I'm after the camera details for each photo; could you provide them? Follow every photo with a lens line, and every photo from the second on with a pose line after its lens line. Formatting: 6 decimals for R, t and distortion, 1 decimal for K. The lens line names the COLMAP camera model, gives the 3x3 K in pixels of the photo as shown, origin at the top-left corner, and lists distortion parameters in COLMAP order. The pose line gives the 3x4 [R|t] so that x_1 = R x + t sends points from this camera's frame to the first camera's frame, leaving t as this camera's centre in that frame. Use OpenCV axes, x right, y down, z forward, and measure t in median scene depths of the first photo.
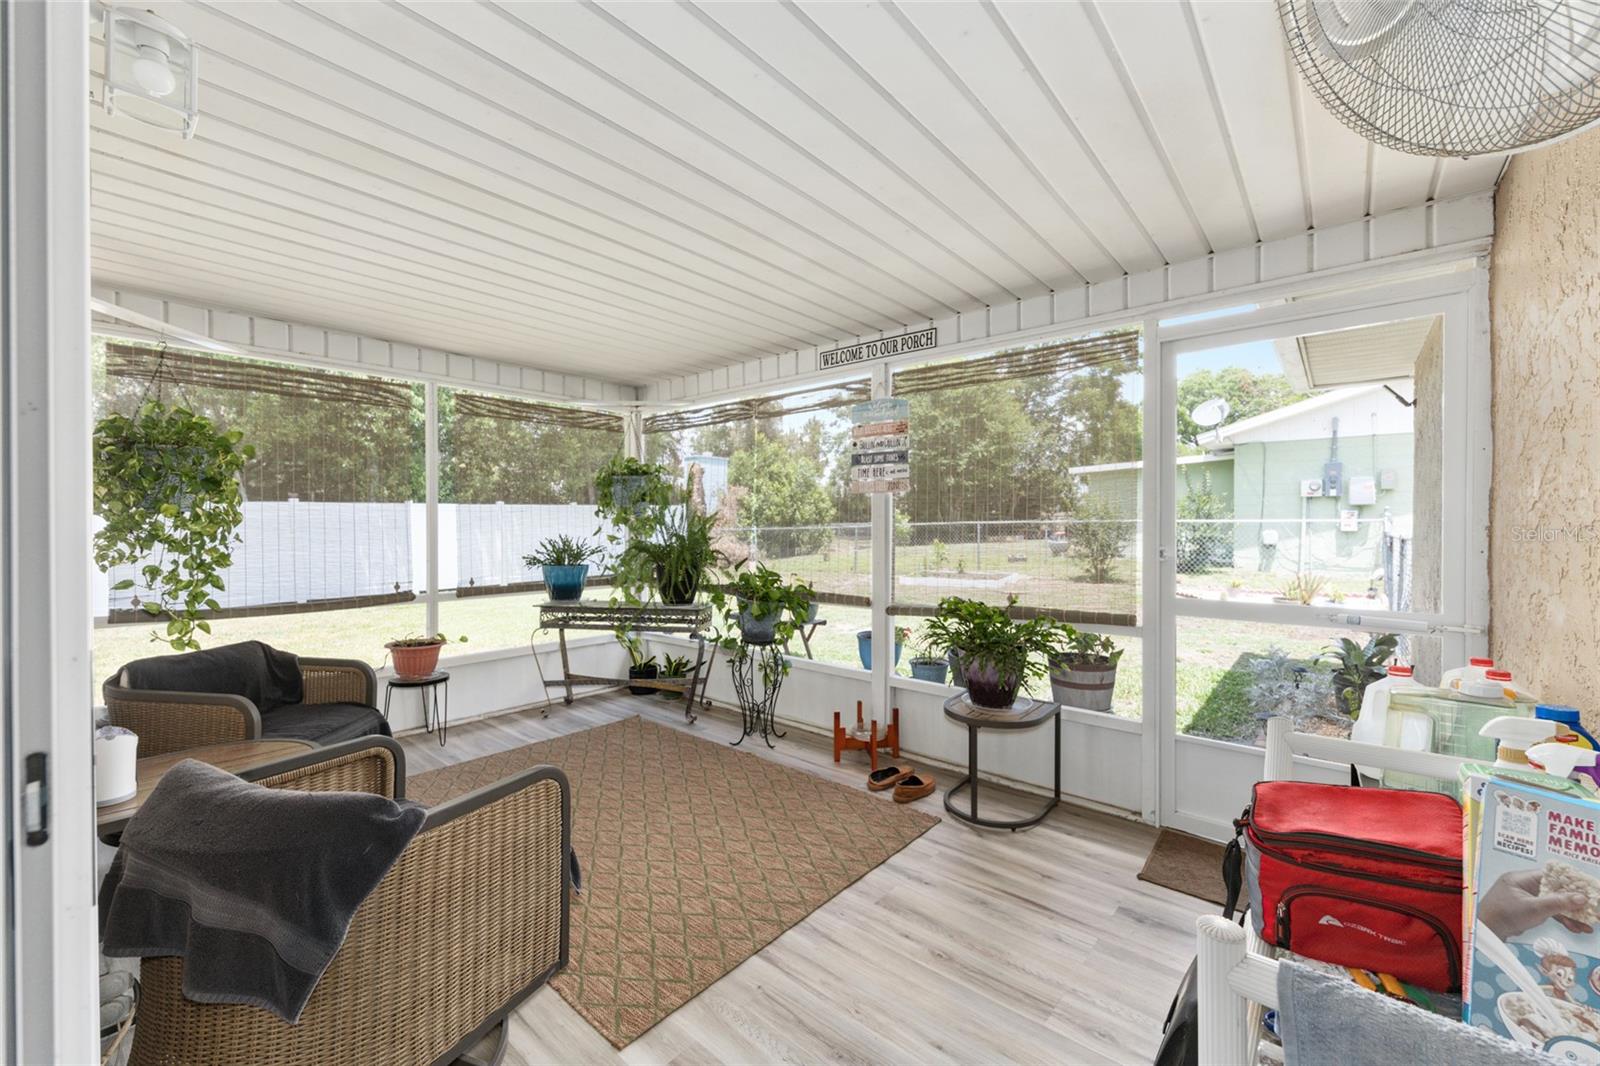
lens RADIAL K [[639.8, 0, 800.3], [0, 639.8, 530.5], [0, 0, 1]] dist [-0.003474, 0.001862]
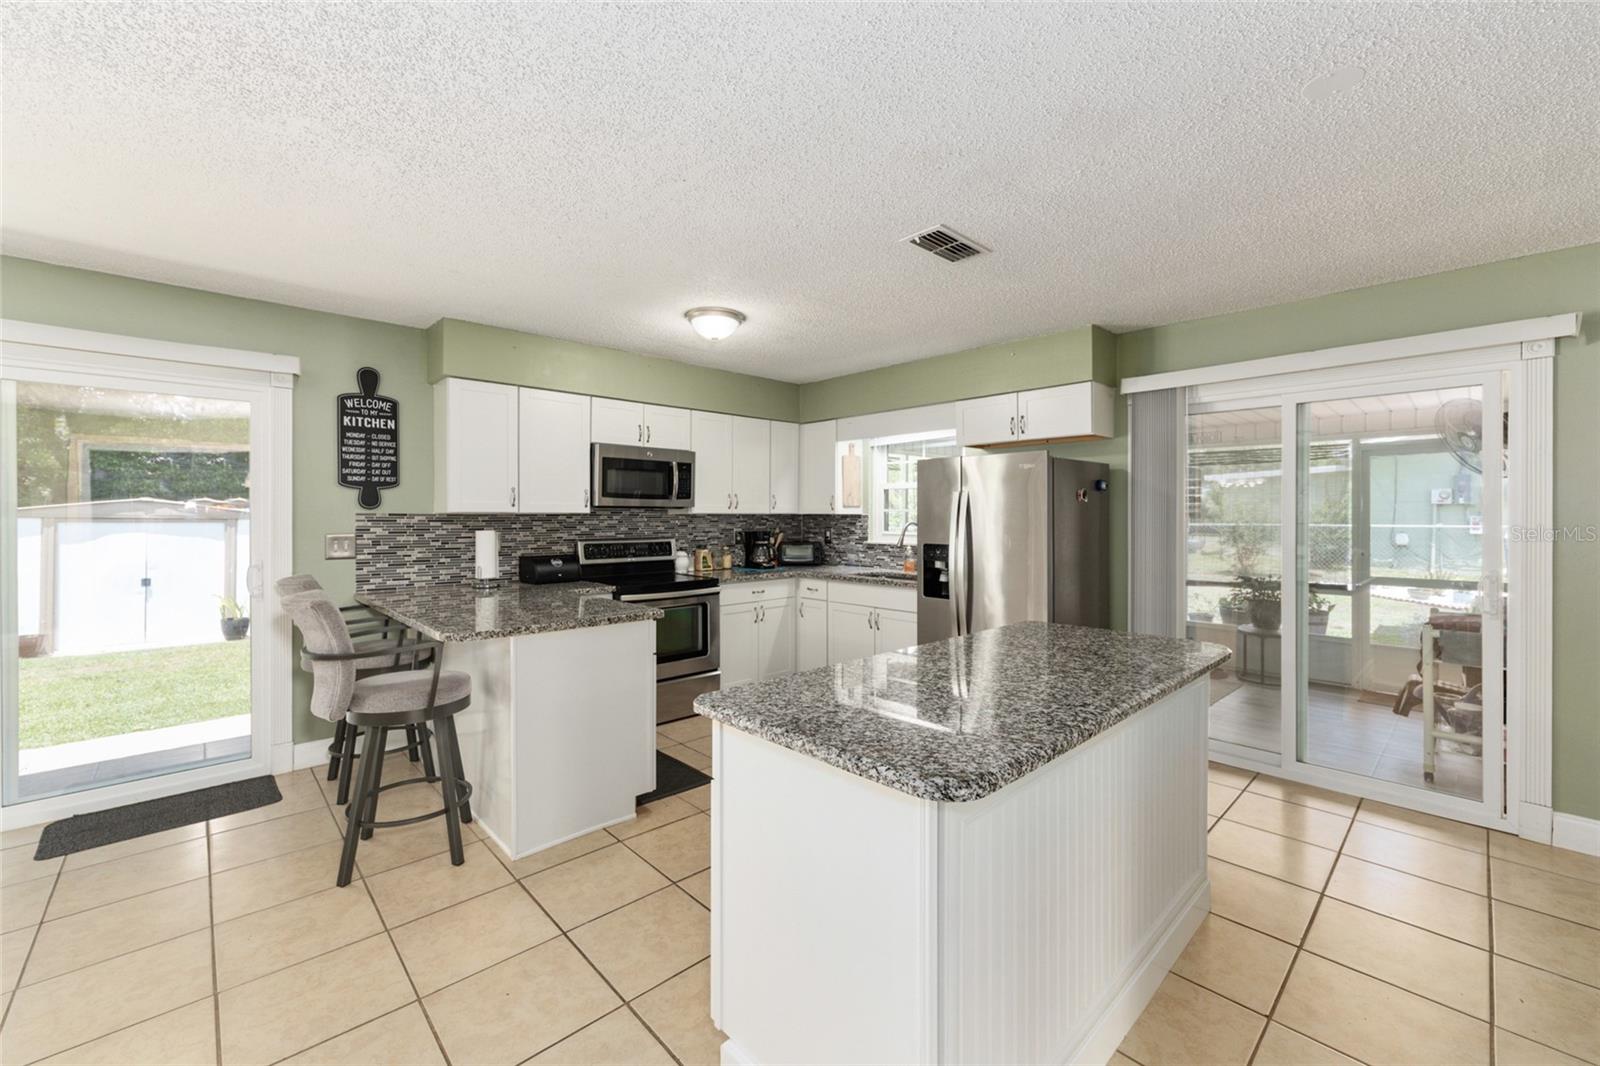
lens RADIAL K [[639.8, 0, 802.7], [0, 639.8, 521.3], [0, 0, 1]] dist [-0.003474, 0.001862]
pose [[0.994034, 0.006892, -0.108850, -0.226421], [-0.007131, 0.999973, -0.001809, -0.012626], [0.108834, 0.002574, 0.994057, -0.279478]]
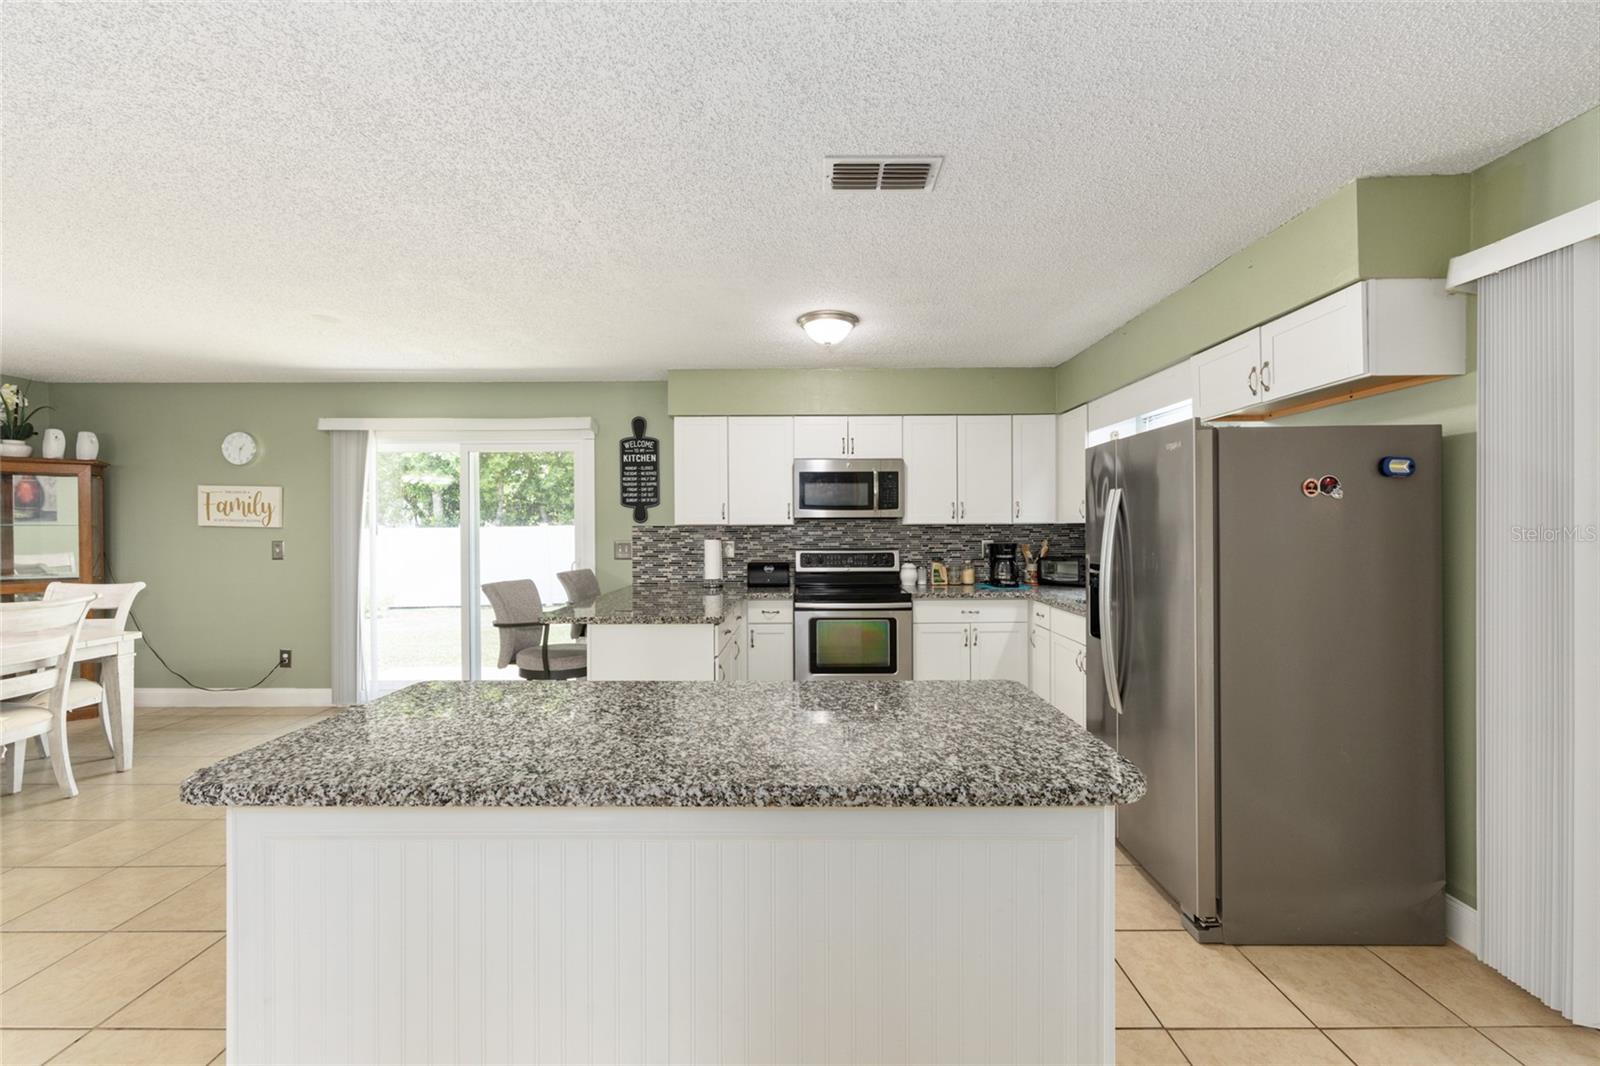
lens RADIAL K [[639.8, 0, 805.1], [0, 639.8, 529.1], [0, 0, 1]] dist [-0.003474, 0.001862]
pose [[0.642247, 0.004414, -0.766485, -0.076654], [-0.007032, 0.999975, -0.000133, -0.014314], [0.766466, 0.005475, 0.642262, -0.173735]]
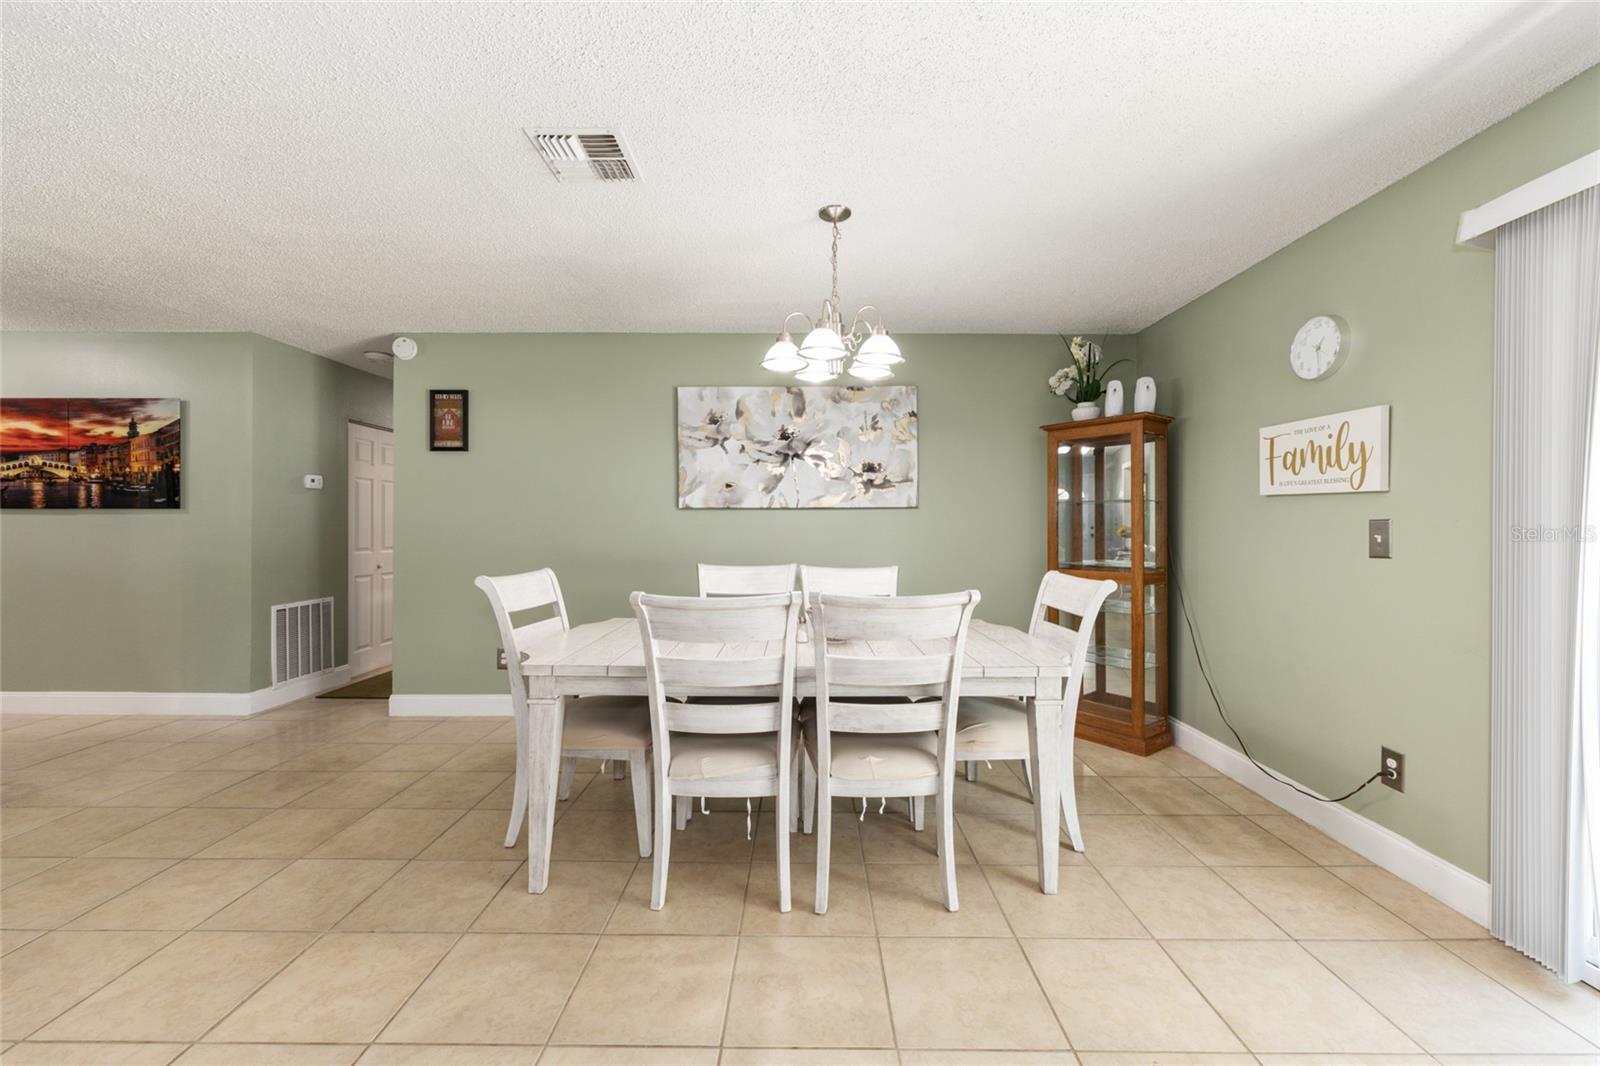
lens RADIAL K [[639.8, 0, 803.2], [0, 639.8, 530.8], [0, 0, 1]] dist [-0.003474, 0.001862]
pose [[-0.767189, 0.003884, -0.641410, -0.361279], [-0.006557, 0.999882, 0.013897, -0.001637], [0.641388, 0.014868, -0.767072, -0.130235]]
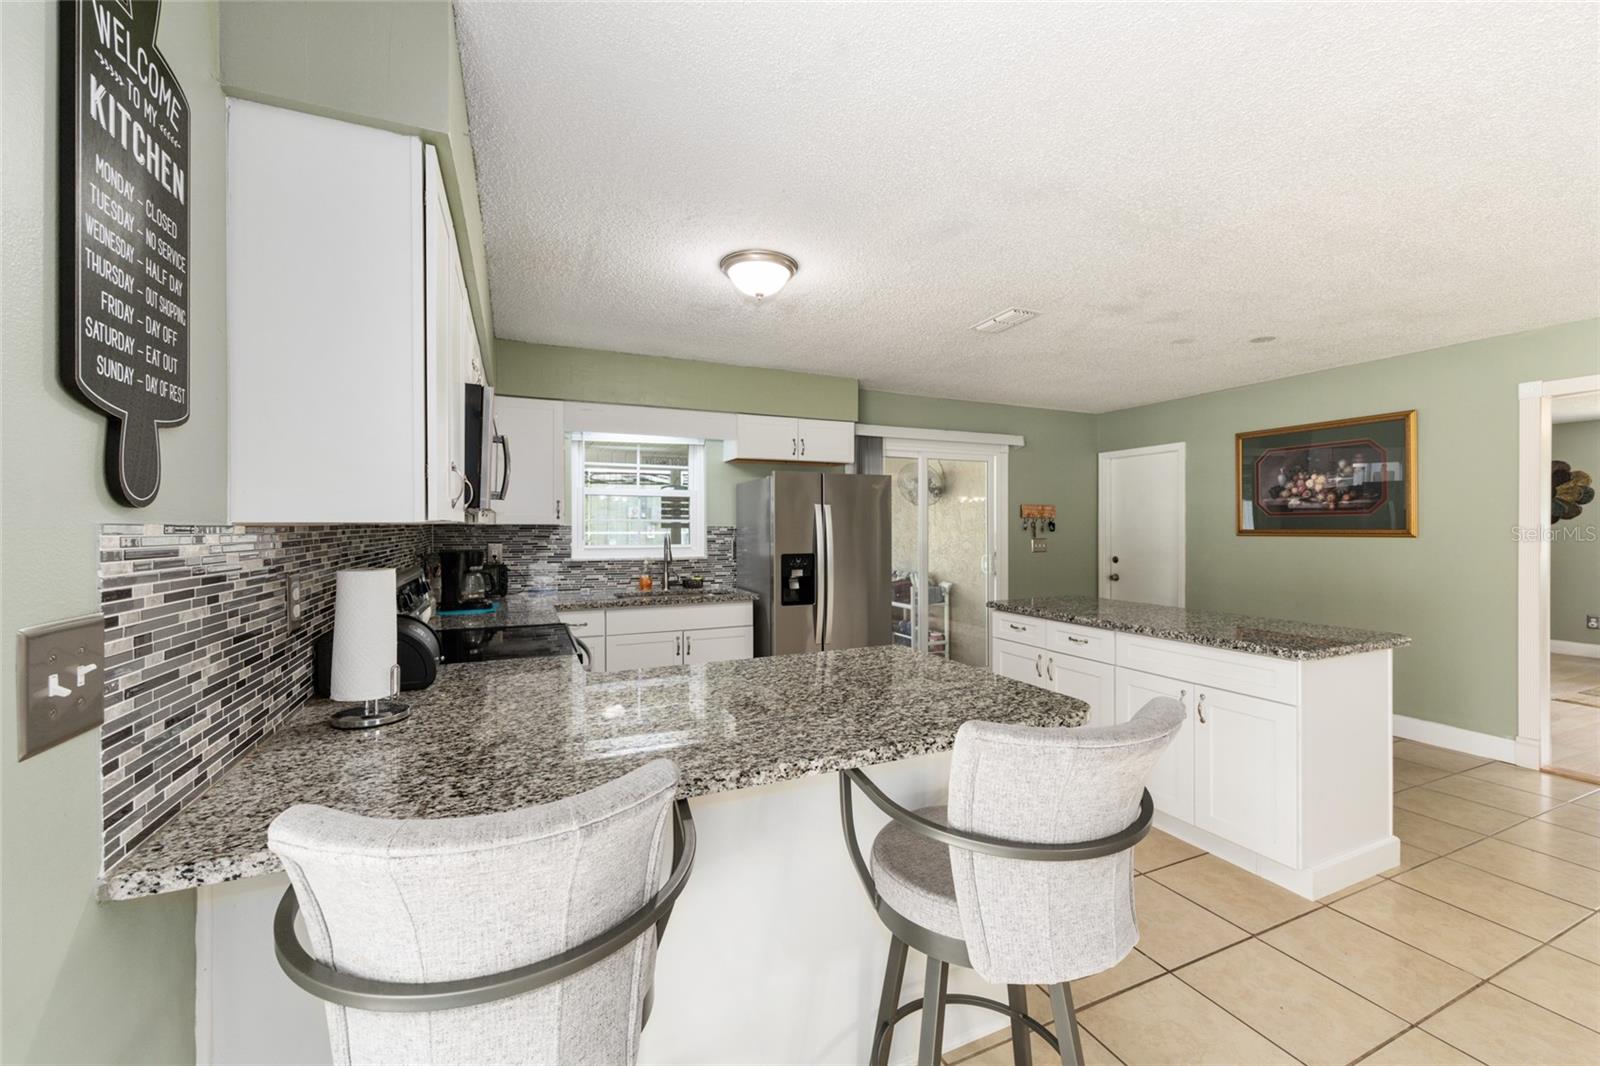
lens RADIAL K [[639.8, 0, 803.6], [0, 639.8, 530.3], [0, 0, 1]] dist [-0.003474, 0.001862]
pose [[0.429601, -0.001879, 0.903017, -0.515435], [0.007559, 0.999970, -0.001515, -0.014158], [-0.902987, 0.007477, 0.429603, -0.087673]]
